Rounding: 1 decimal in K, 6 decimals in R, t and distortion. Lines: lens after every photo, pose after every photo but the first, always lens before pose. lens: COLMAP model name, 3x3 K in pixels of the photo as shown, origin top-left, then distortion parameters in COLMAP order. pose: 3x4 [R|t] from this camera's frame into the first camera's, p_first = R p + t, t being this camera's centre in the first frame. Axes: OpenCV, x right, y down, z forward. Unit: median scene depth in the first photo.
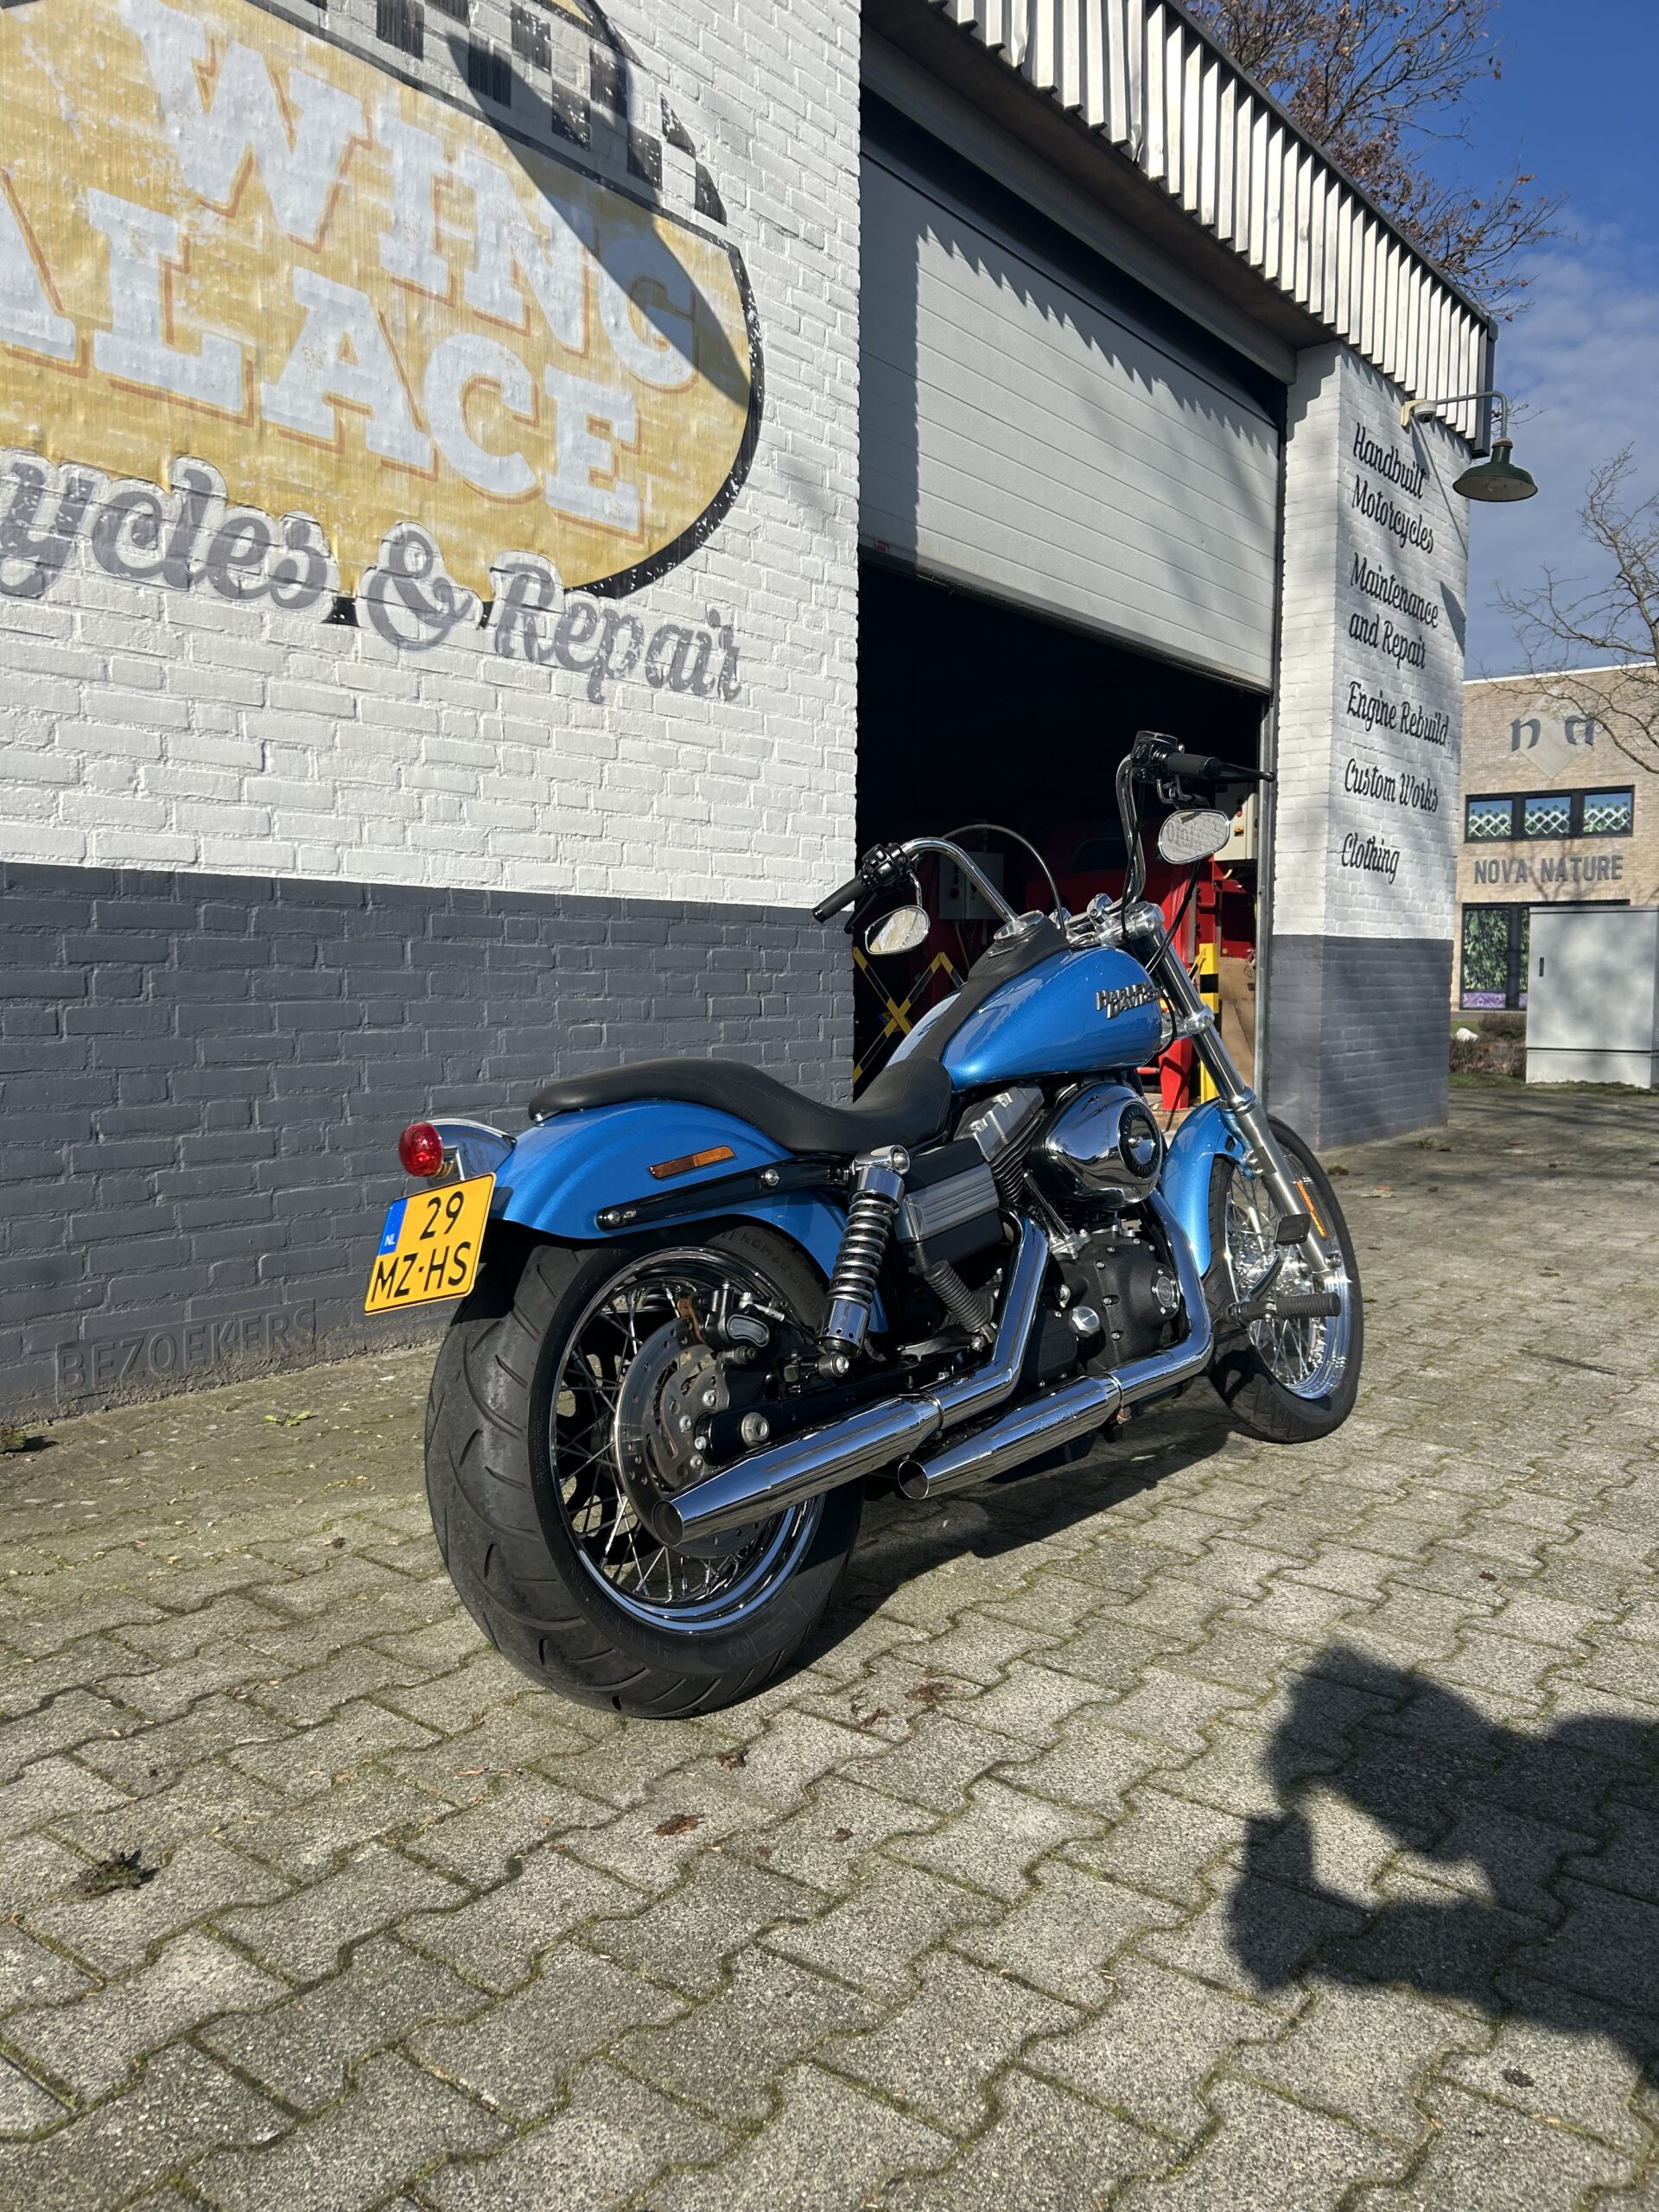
lens RADIAL K [[1660.9, 0, 856.6], [0, 1660.9, 1101.2], [0, 0, 1]] dist [0.018049, -0.024556]
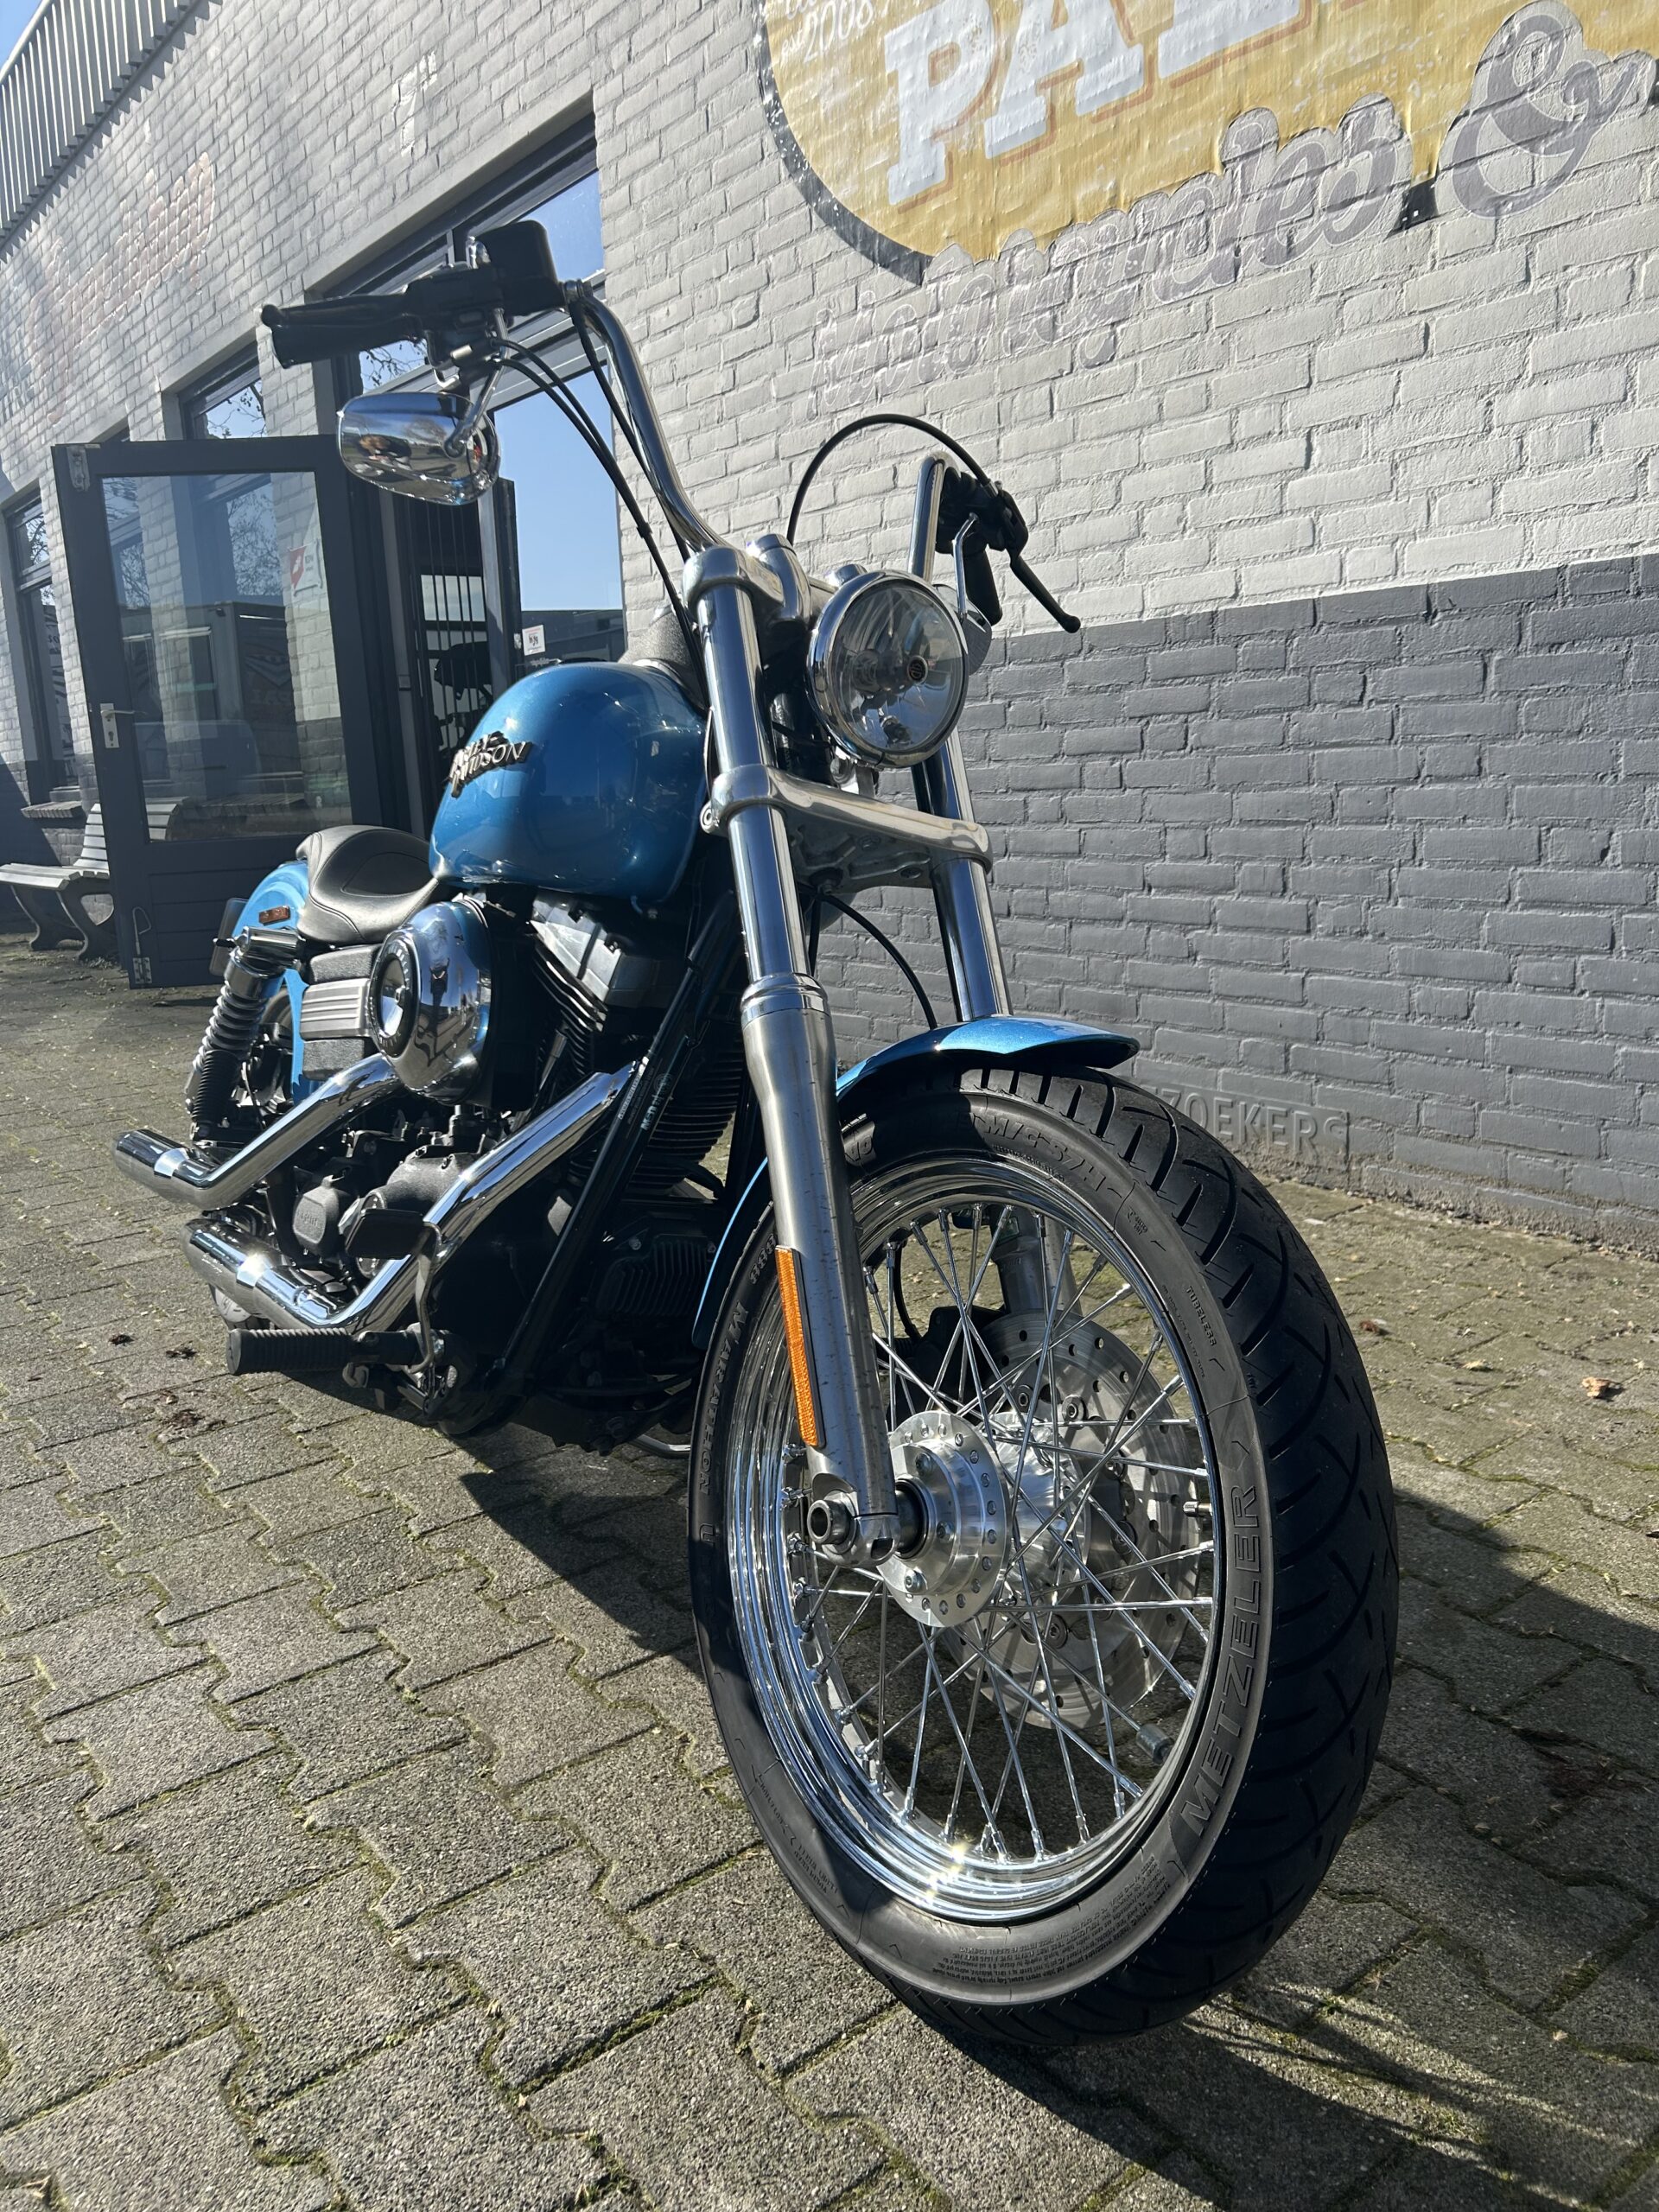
lens RADIAL K [[1684.2, 0, 827.9], [0, 1684.2, 1097.7], [0, 0, 1]] dist [0.031159, -0.028338]
pose [[-0.277644, 0.191271, -0.941451, 0.554204], [-0.030623, 0.977719, 0.207671, -0.057682], [0.960196, 0.086488, -0.265600, 0.999421]]
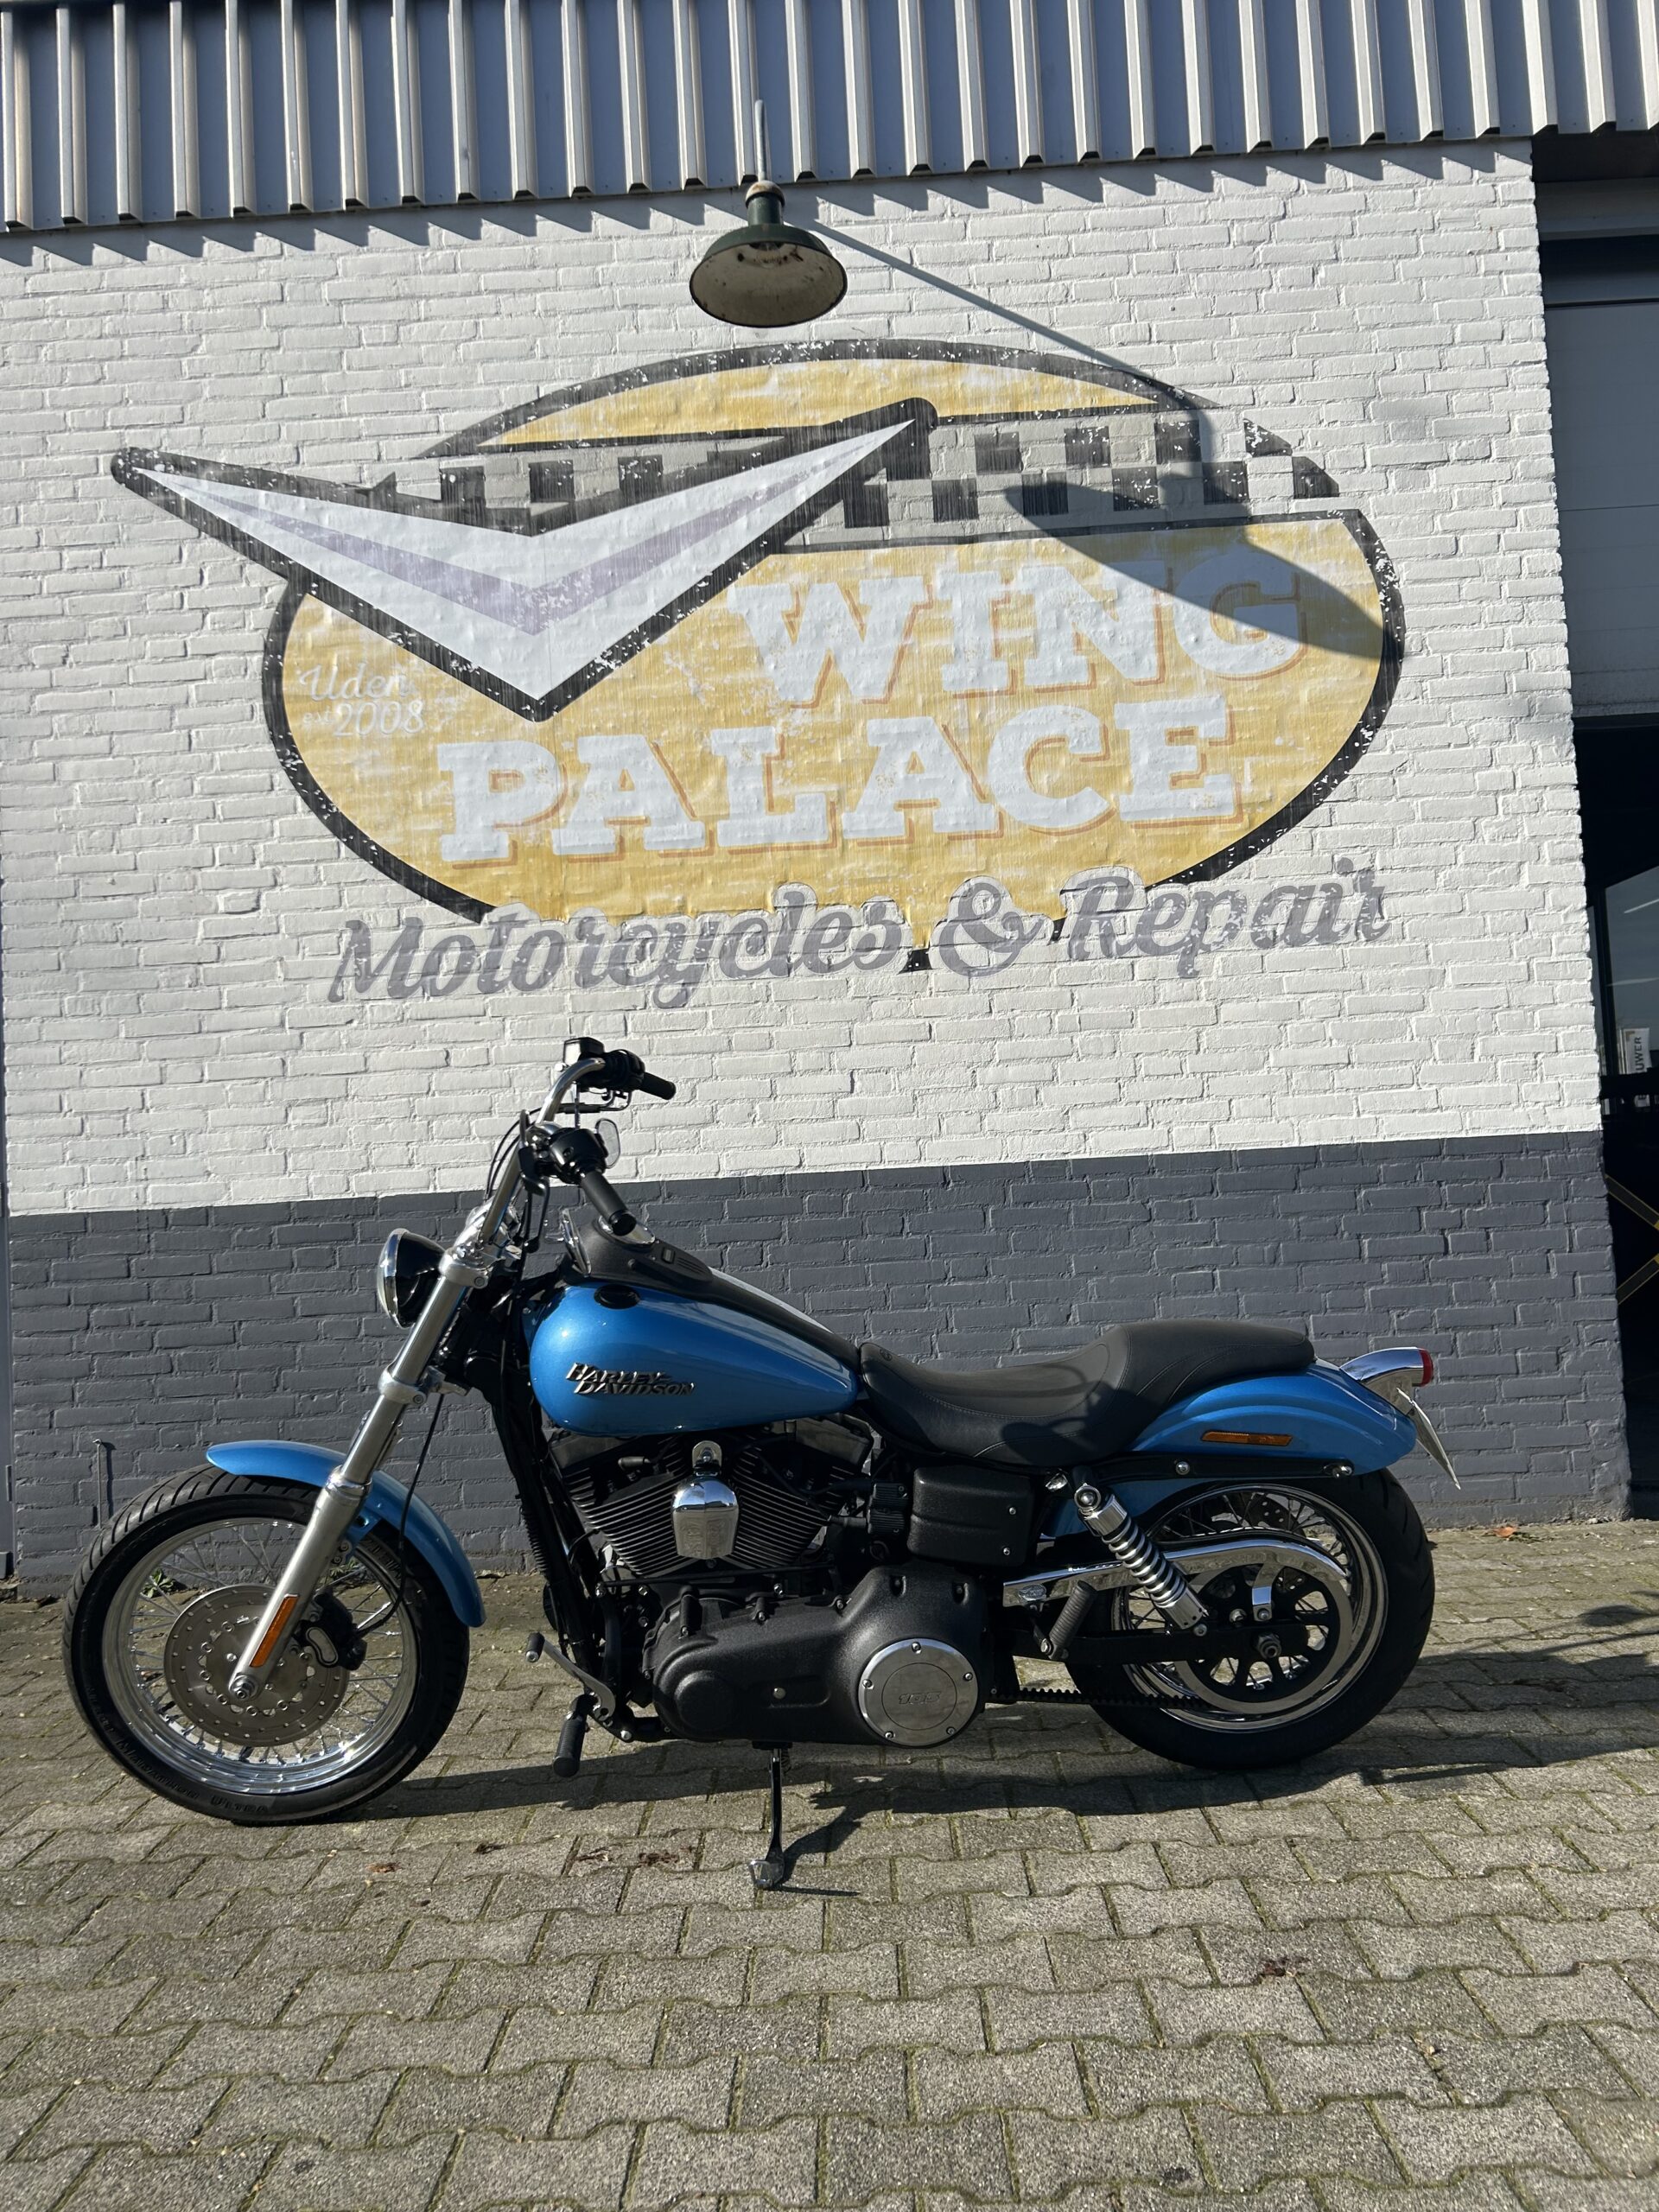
lens RADIAL K [[1653.9, 0, 840.0], [0, 1653.9, 1118.9], [0, 0, 1]] dist [0.116843, -0.246611]
pose [[0.588090, -0.081182, -0.804711, 0.697169], [-0.003604, 0.994677, -0.102980, -0.038347], [0.808787, 0.063461, 0.584667, 0.206387]]
